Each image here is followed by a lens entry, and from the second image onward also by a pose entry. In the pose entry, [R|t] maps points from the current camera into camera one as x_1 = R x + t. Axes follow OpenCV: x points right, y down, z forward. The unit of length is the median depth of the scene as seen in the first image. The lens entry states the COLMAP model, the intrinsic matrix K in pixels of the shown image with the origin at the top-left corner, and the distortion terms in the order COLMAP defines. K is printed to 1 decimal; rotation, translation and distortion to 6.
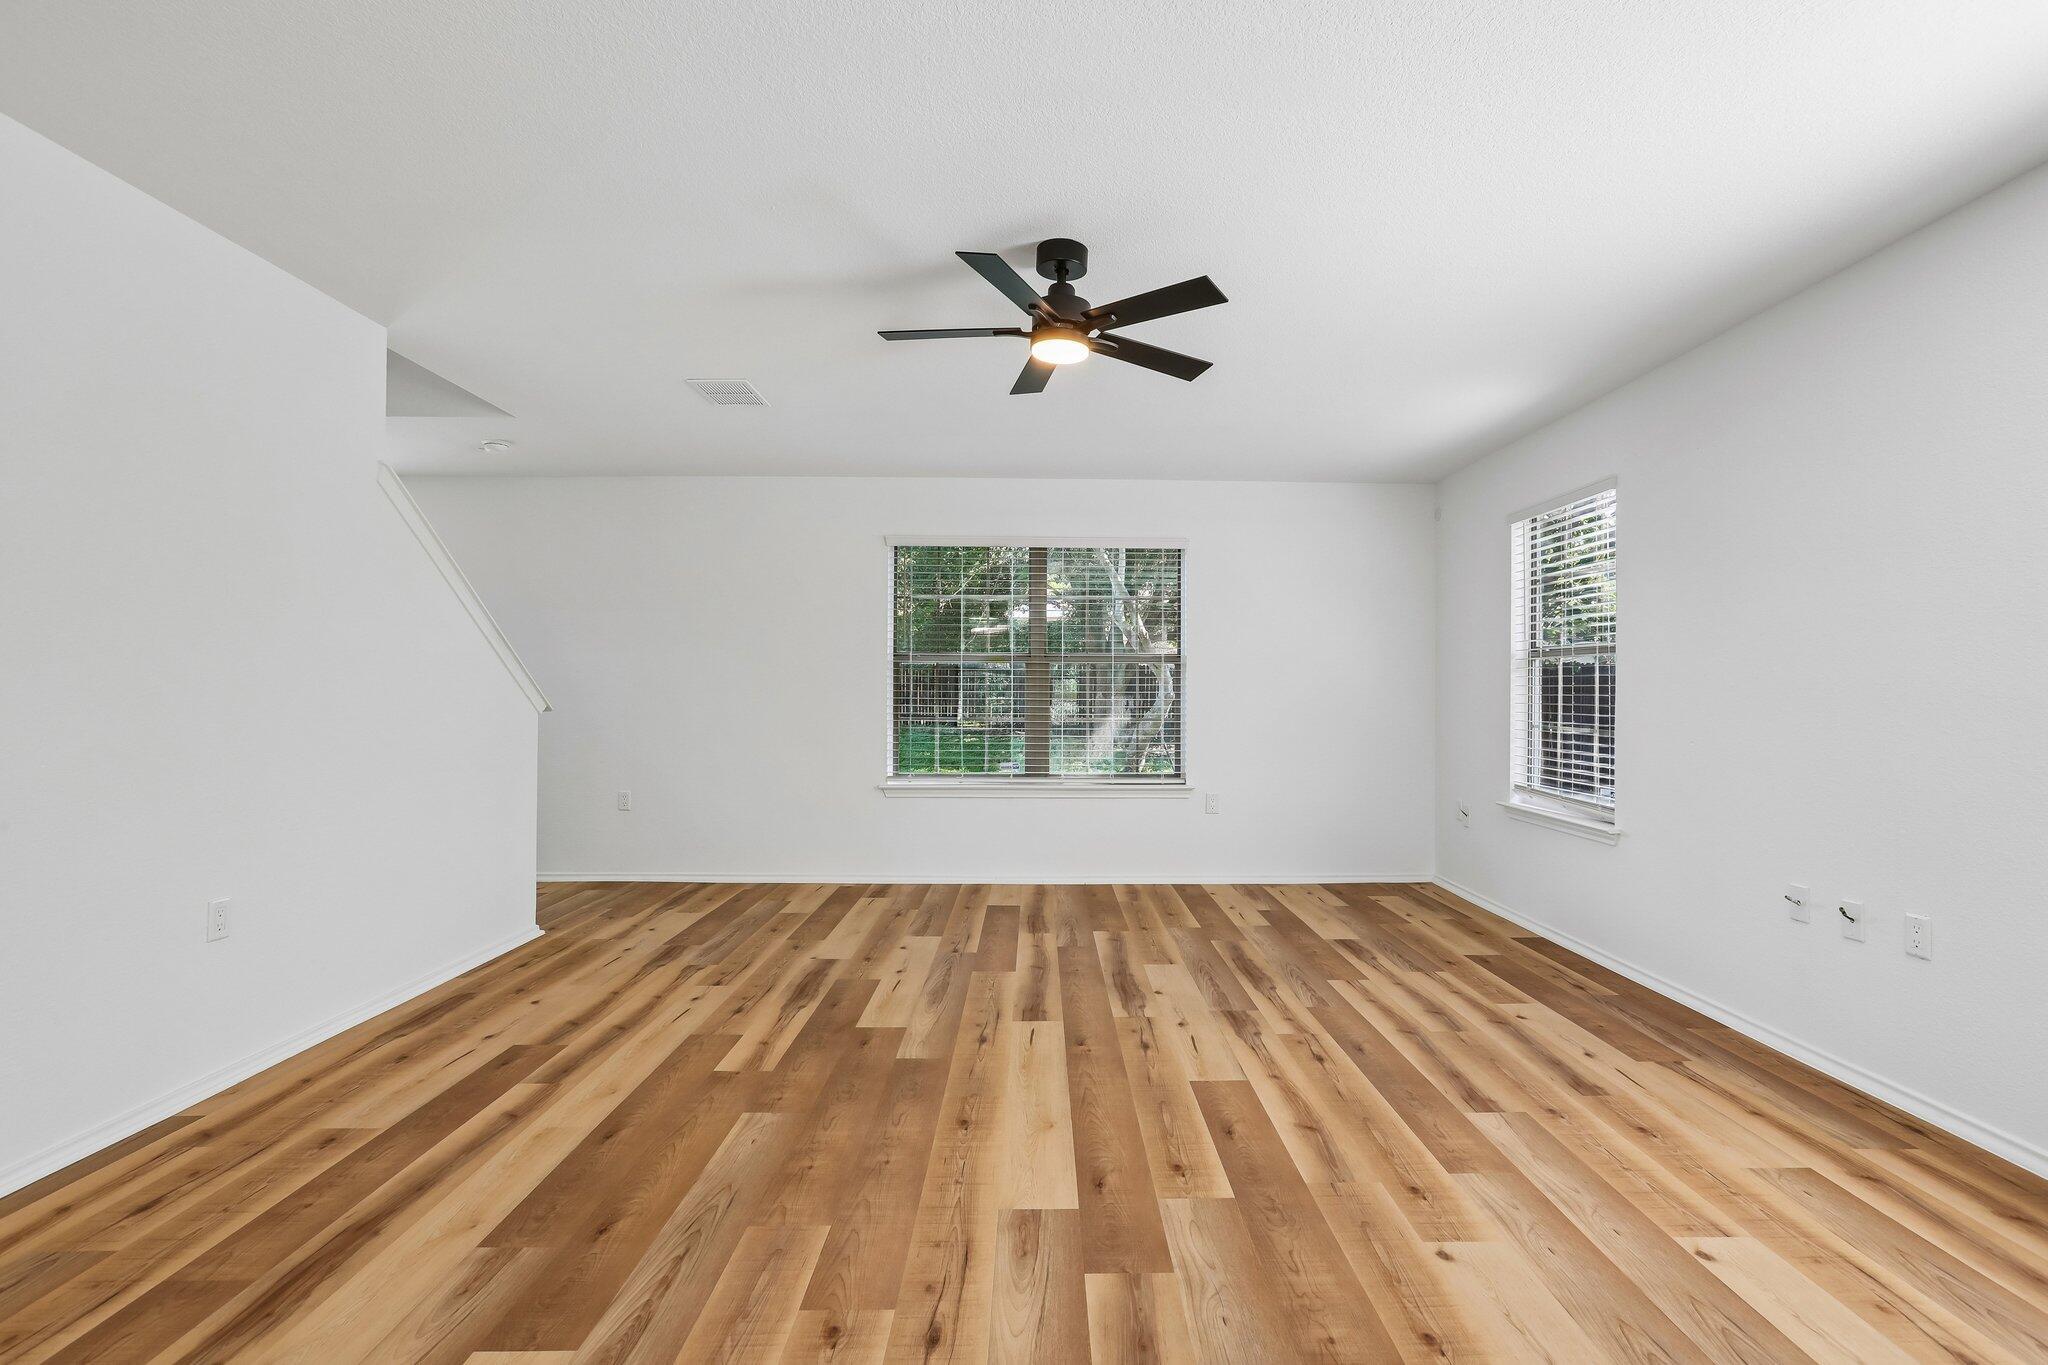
lens RADIAL K [[939.6, 0, 1057.5], [0, 939.6, 696.9], [0, 0, 1]] dist [-0.036991, 0.019915]
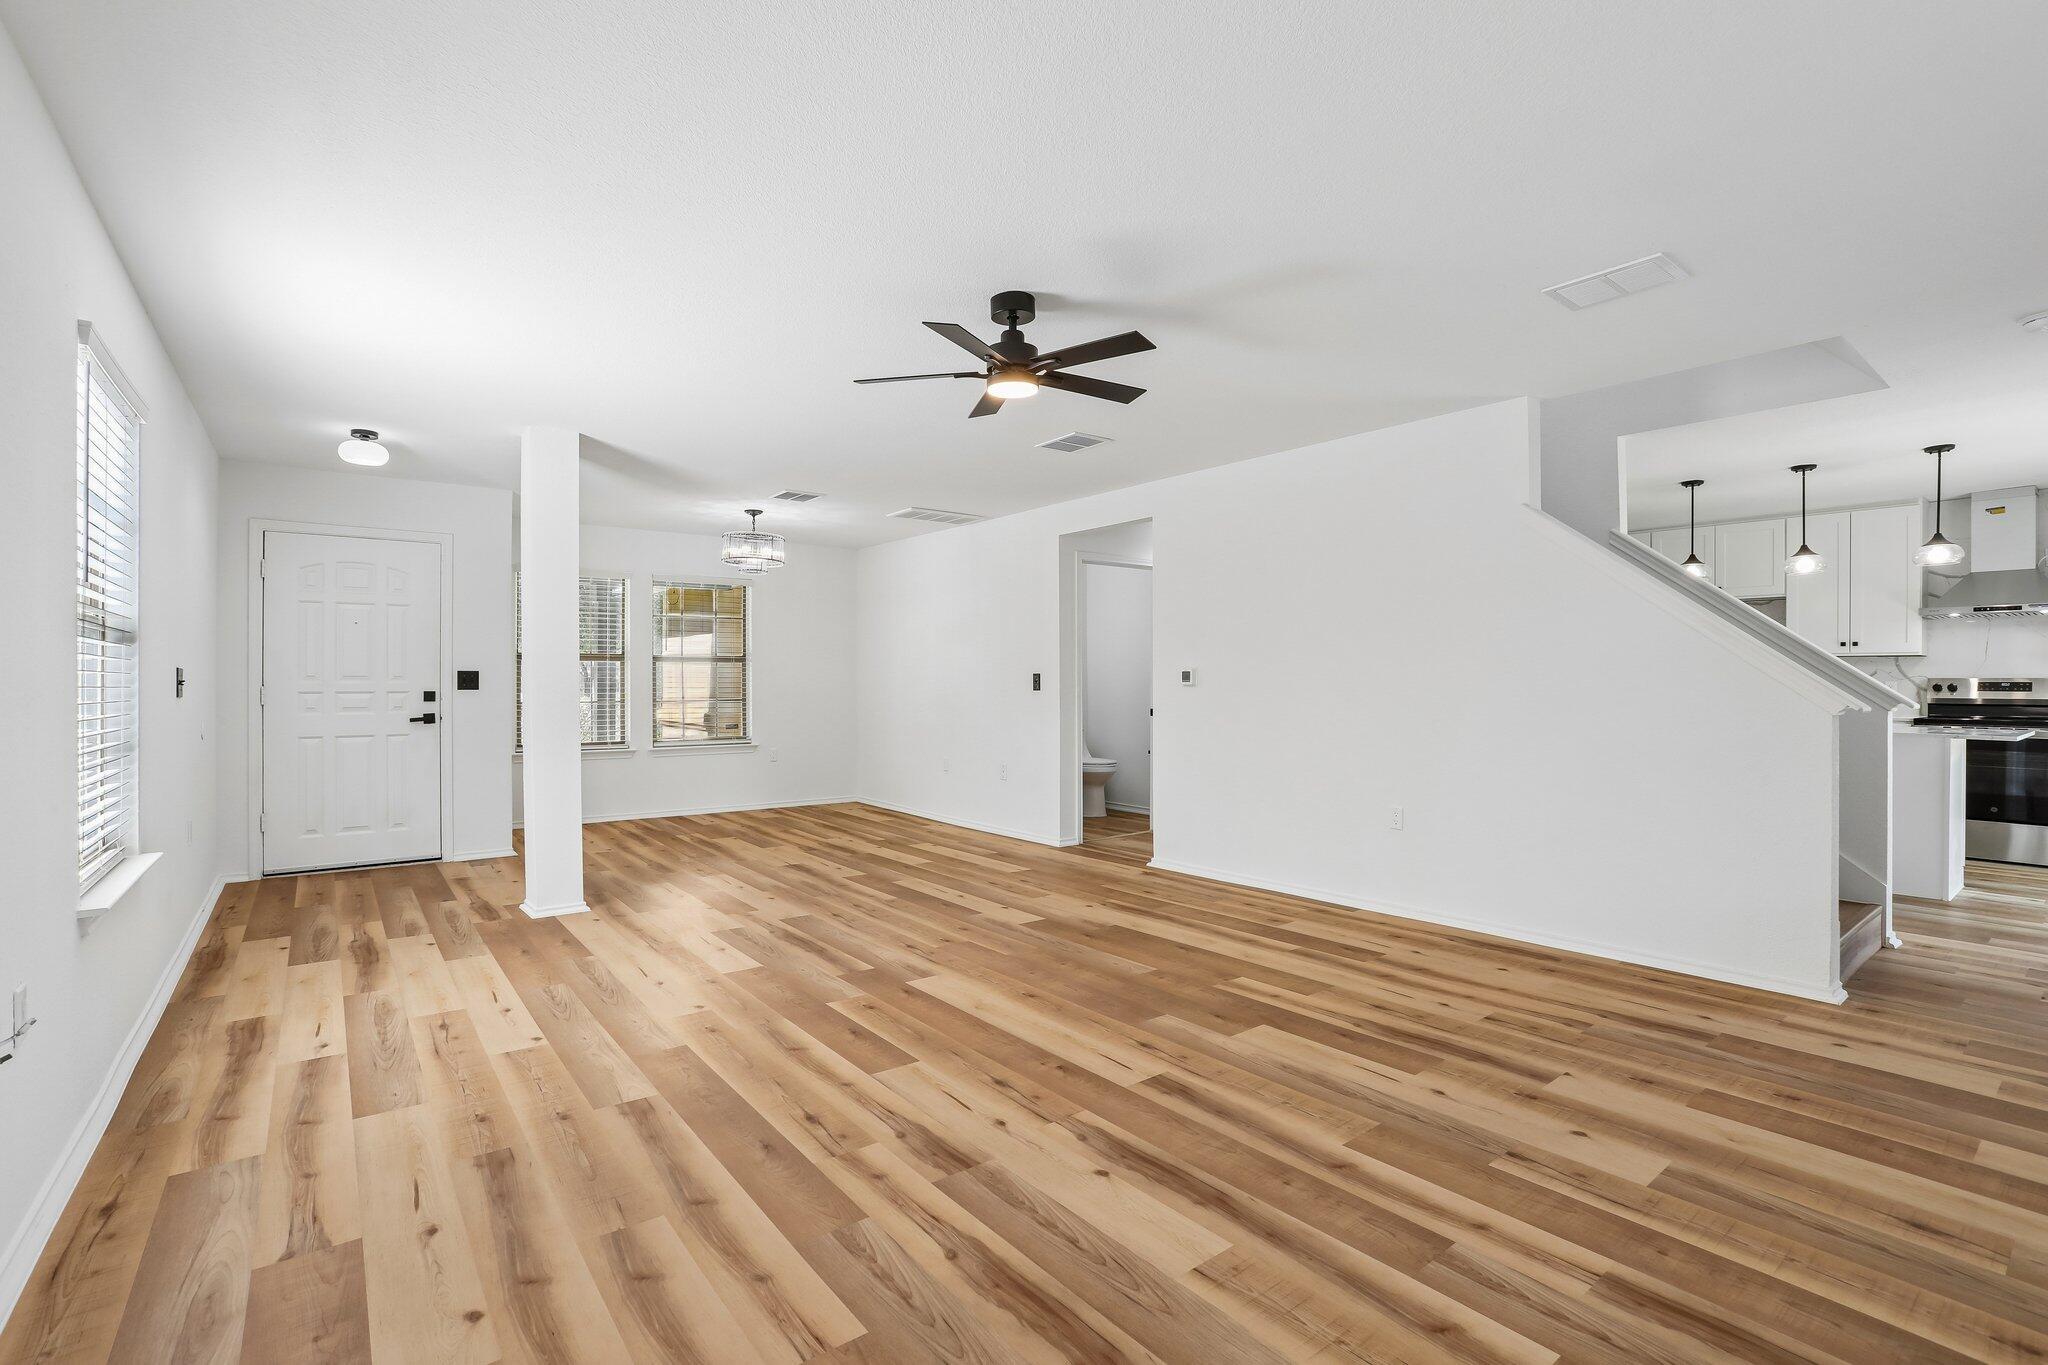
lens RADIAL K [[939.6, 0, 1021.9], [0, 939.6, 699.6], [0, 0, 1]] dist [-0.036991, 0.019915]
pose [[-0.802216, 0.009050, -0.596965, 0.606225], [-0.000457, 0.999876, 0.015771, -0.005756], [0.597034, 0.012924, -0.802112, 1.722792]]
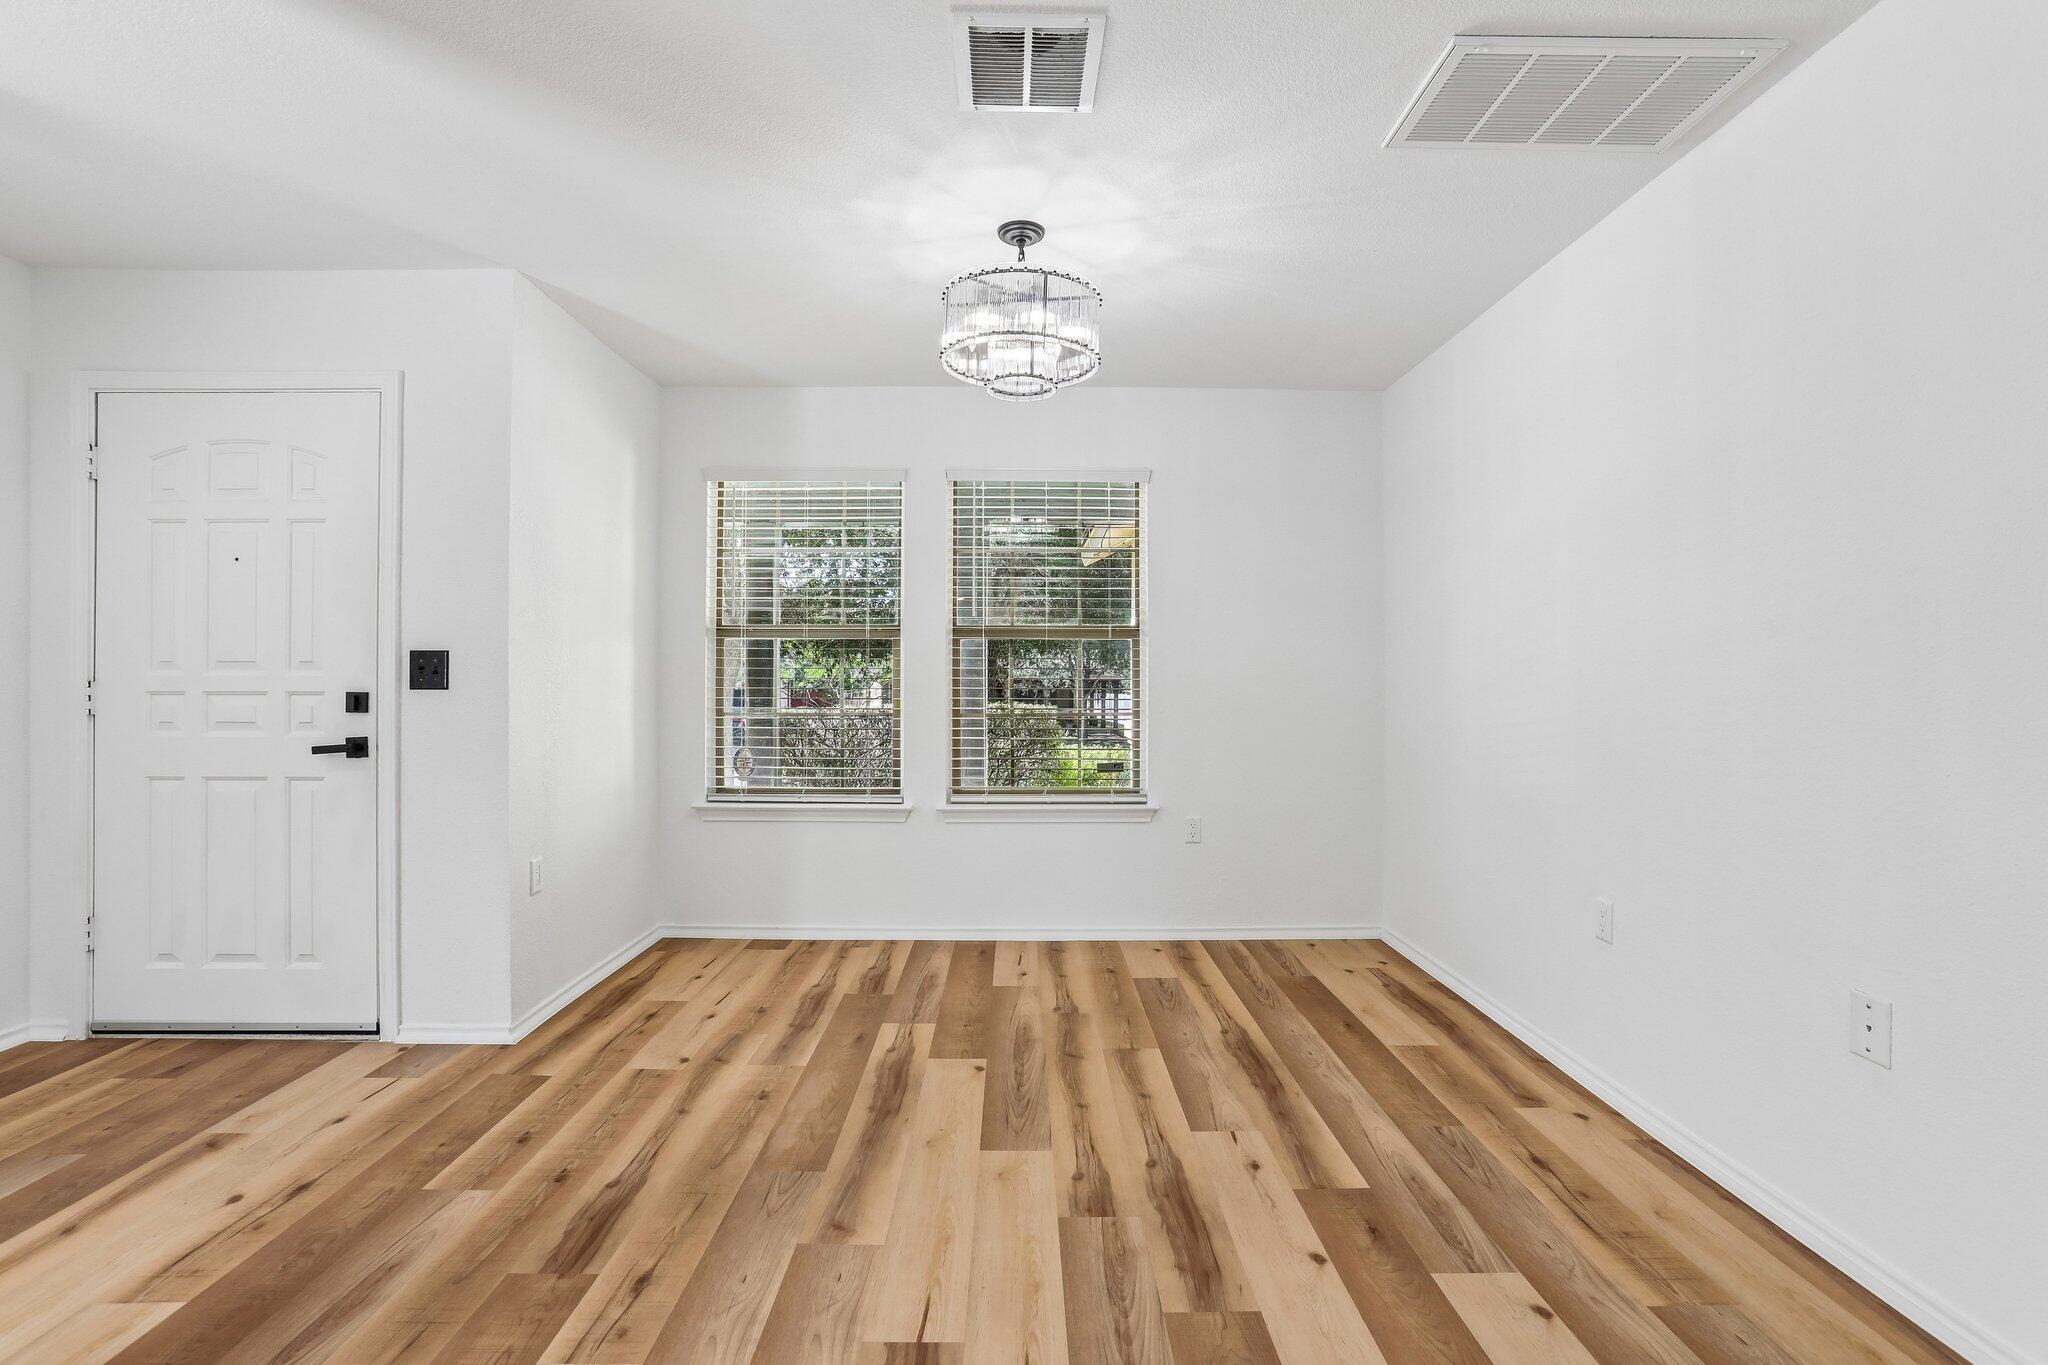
lens RADIAL K [[939.6, 0, 1032.2], [0, 939.6, 683.9], [0, 0, 1]] dist [-0.036991, 0.019915]
pose [[-0.999620, -0.001051, 0.027546, -0.261703], [-0.001129, 0.999995, -0.002837, 0.001671], [-0.027543, -0.002867, -0.999617, 0.388241]]
